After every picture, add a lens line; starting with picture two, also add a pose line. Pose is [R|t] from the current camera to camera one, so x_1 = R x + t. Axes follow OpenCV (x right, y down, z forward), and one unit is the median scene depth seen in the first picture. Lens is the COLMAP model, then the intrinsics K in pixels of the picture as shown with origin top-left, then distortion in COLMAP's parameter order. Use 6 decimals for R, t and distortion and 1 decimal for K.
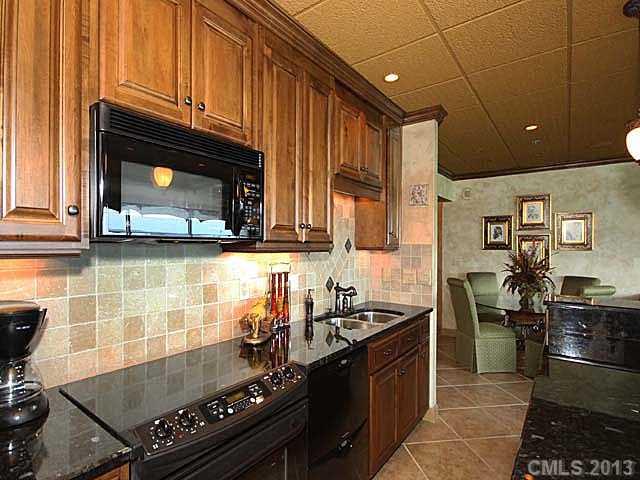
lens RADIAL K [[334.1, 0, 318.8], [0, 334.1, 244.4], [0, 0, 1]] dist [0.021660, -0.000147]
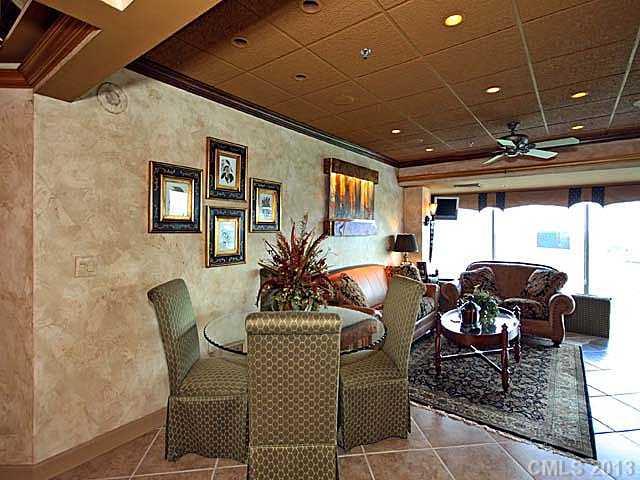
lens RADIAL K [[319.5, 0, 328.2], [0, 319.5, 238.0], [0, 0, 1]] dist [-0.000476, -0.000148]
pose [[0.006809, -0.032329, 0.999454, 0.052928], [-0.013059, 0.999389, 0.032416, 0.005413], [-0.999892, -0.013273, 0.006383, 0.826388]]
